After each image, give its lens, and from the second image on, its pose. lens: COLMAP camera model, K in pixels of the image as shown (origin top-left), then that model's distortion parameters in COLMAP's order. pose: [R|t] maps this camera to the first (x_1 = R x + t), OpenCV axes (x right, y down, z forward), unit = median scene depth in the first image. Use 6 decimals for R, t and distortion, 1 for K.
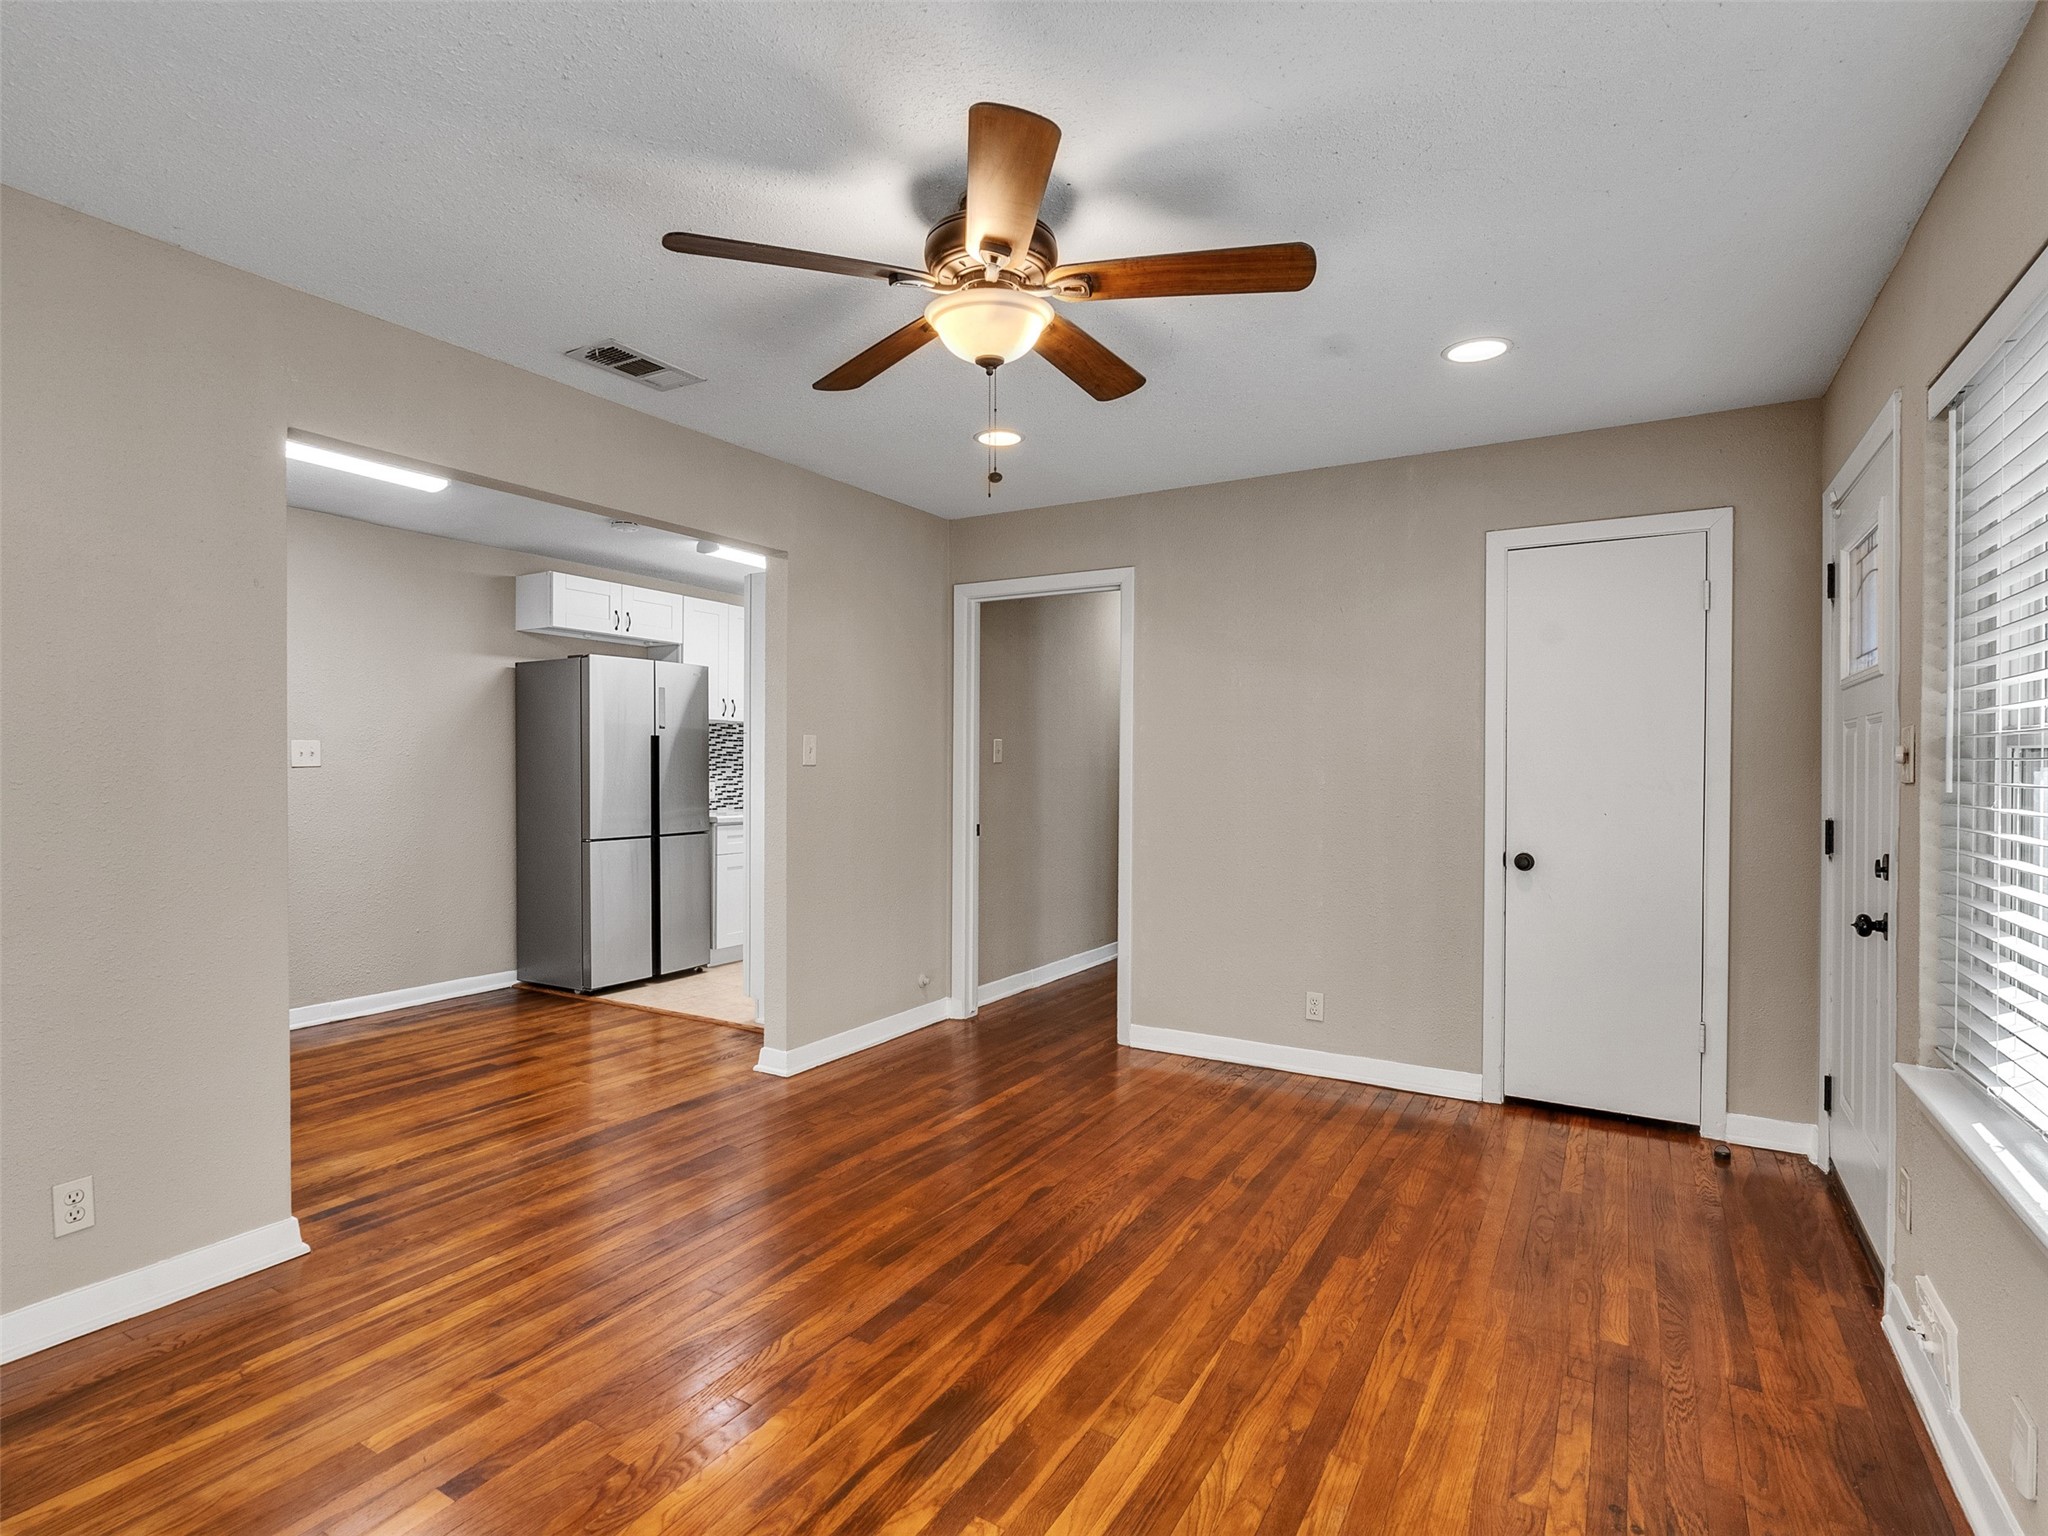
lens RADIAL K [[1042.7, 0, 1004.0], [0, 1042.7, 766.6], [0, 0, 1]] dist [-0.001602, 0.000227]
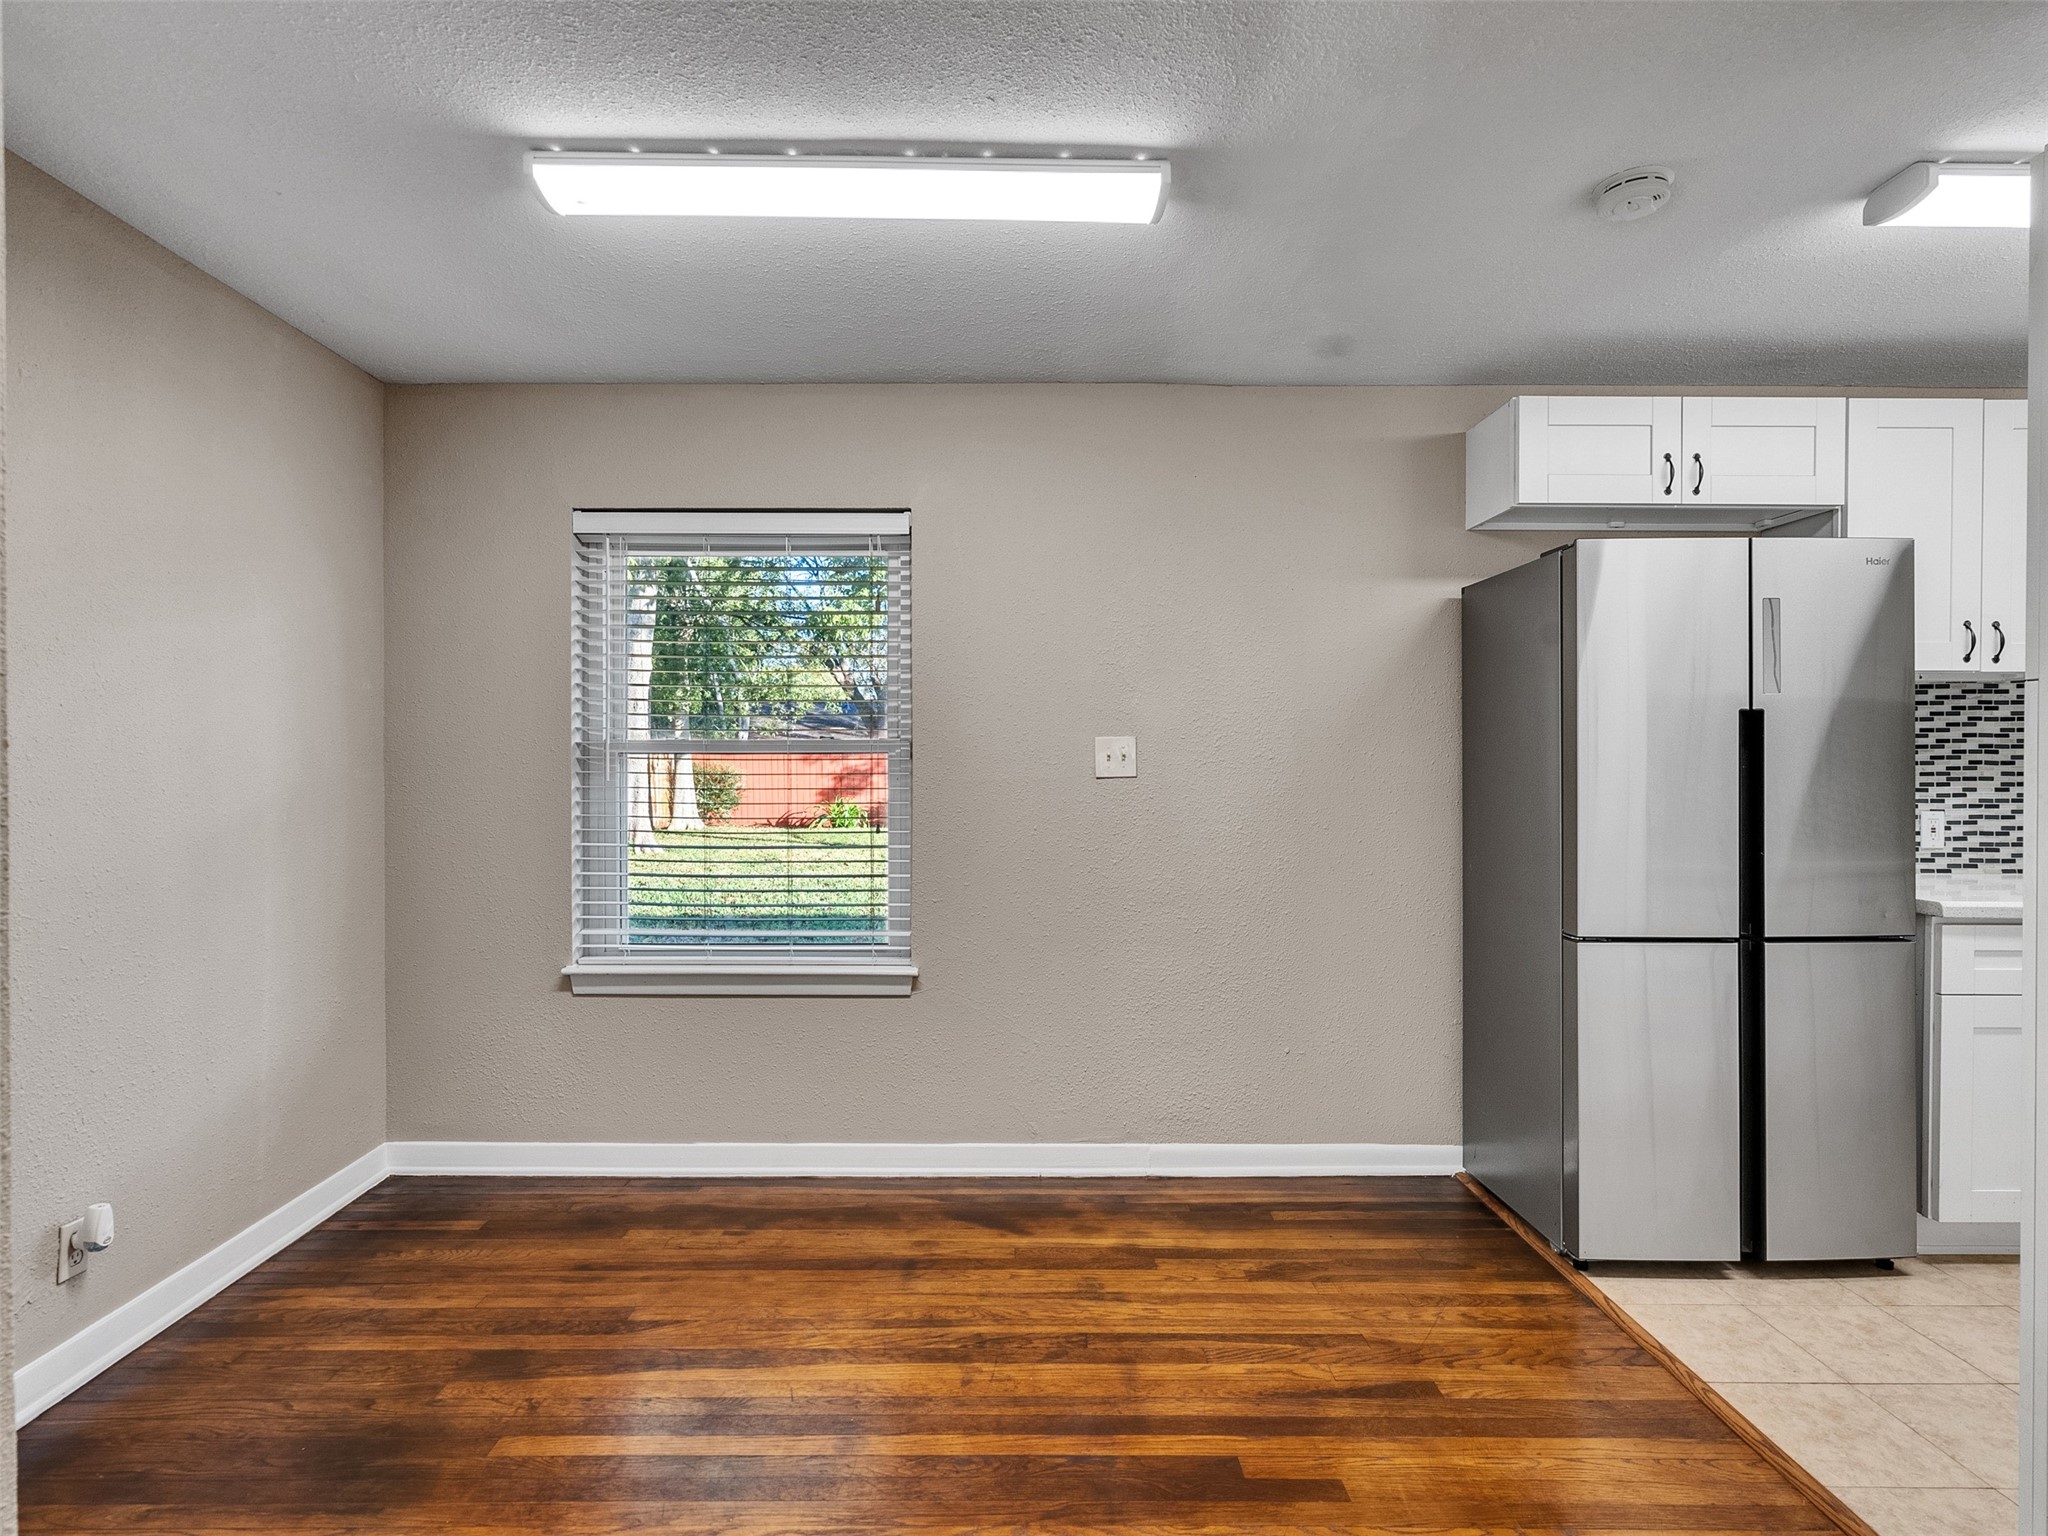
lens RADIAL K [[1042.7, 0, 1004.0], [0, 1042.7, 766.6], [0, 0, 1]] dist [-0.001602, 0.000227]
pose [[0.515936, 0.004318, -0.856616, -0.124873], [-0.000696, 0.999989, 0.004622, -0.008292], [0.856627, -0.001789, 0.515933, 0.517336]]
